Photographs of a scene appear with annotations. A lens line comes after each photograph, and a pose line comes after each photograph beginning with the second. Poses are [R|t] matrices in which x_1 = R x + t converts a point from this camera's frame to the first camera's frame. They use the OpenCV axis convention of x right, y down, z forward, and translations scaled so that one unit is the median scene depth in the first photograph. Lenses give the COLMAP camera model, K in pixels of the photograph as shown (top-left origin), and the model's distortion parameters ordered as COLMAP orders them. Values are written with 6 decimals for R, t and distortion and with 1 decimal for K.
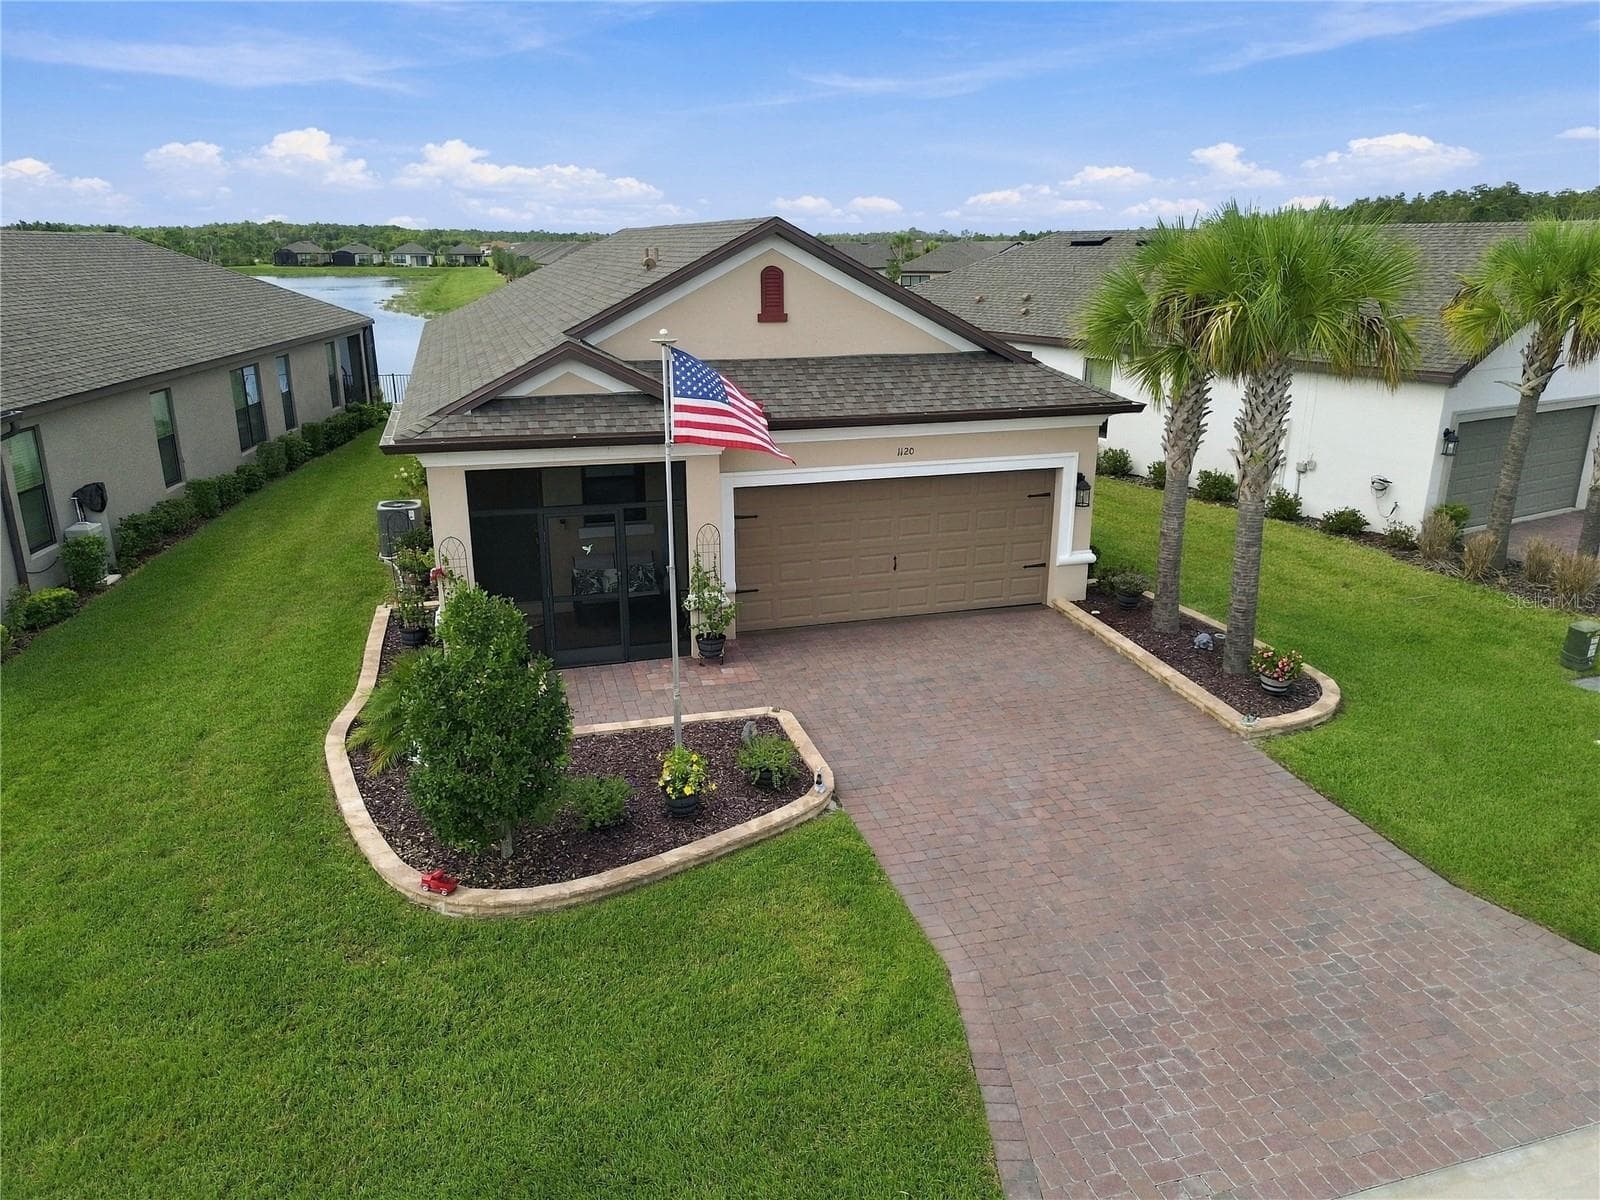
lens RADIAL K [[1130.4, 0, 802.7], [0, 1130.4, 593.2], [0, 0, 1]] dist [0.032898, -0.005594]
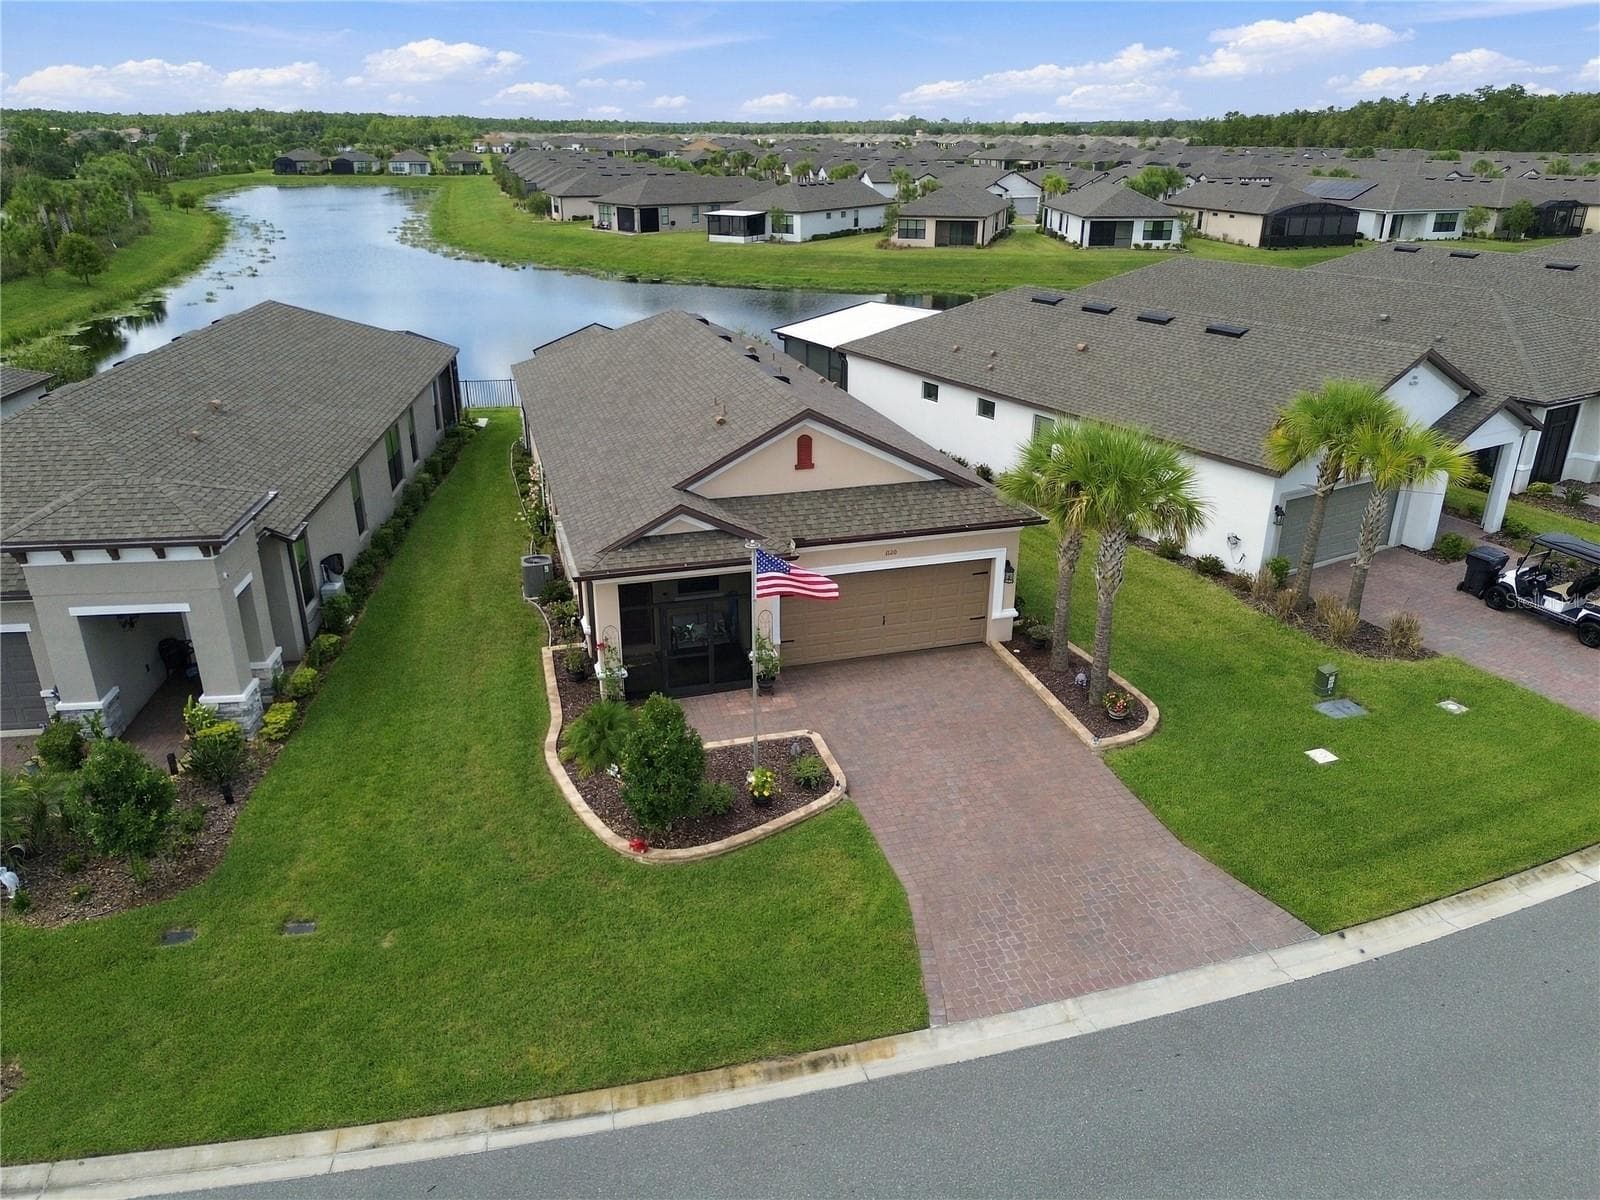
lens RADIAL K [[1104.9, 0, 800.0], [0, 1104.9, 600.0], [0, 0, 1]] dist [0.061822, -0.044663]
pose [[1.000000, 0.000682, -0.000143, -0.038018], [-0.000666, 0.995720, 0.092418, -0.237593], [0.000205, -0.092418, 0.995720, -0.586393]]
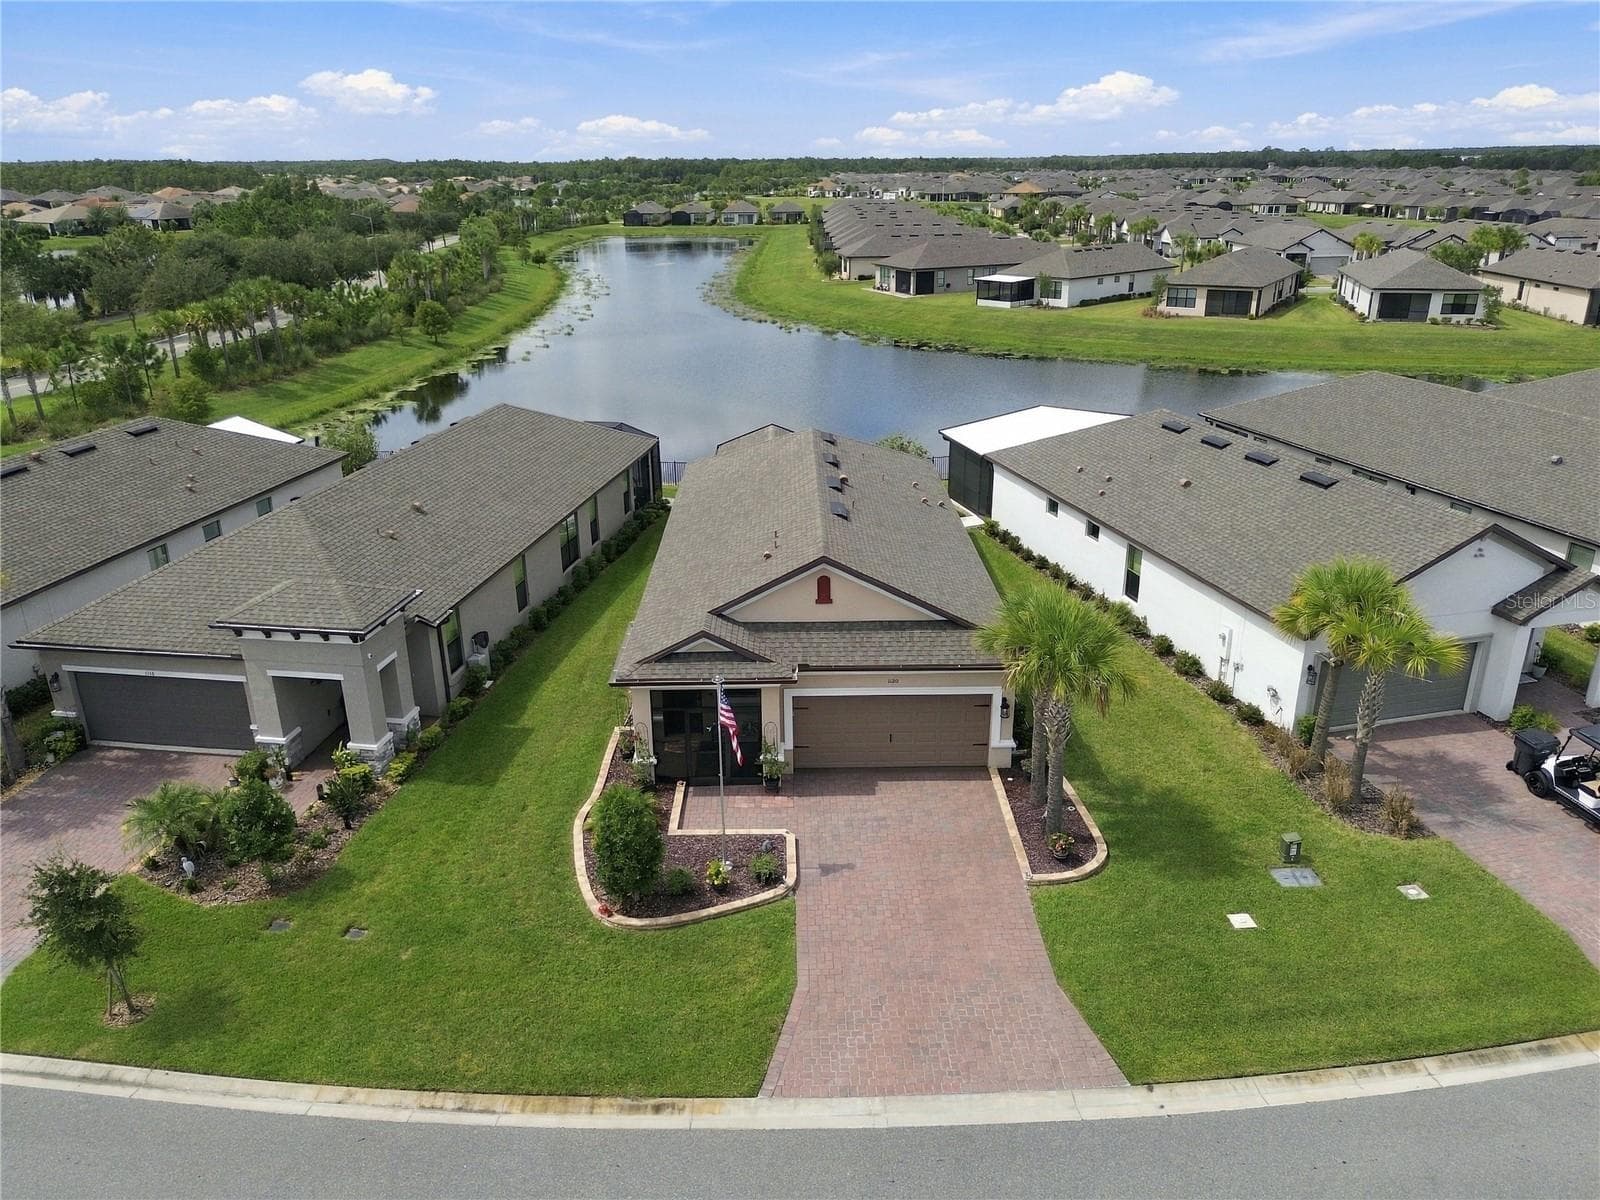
lens RADIAL K [[1104.9, 0, 800.0], [0, 1104.9, 600.0], [0, 0, 1]] dist [0.061822, -0.044663]
pose [[0.963130, 0.085502, -0.255090, 0.450764], [-0.069794, 0.995101, 0.070023, -0.430513], [0.259827, -0.049638, 0.964379, -0.818214]]
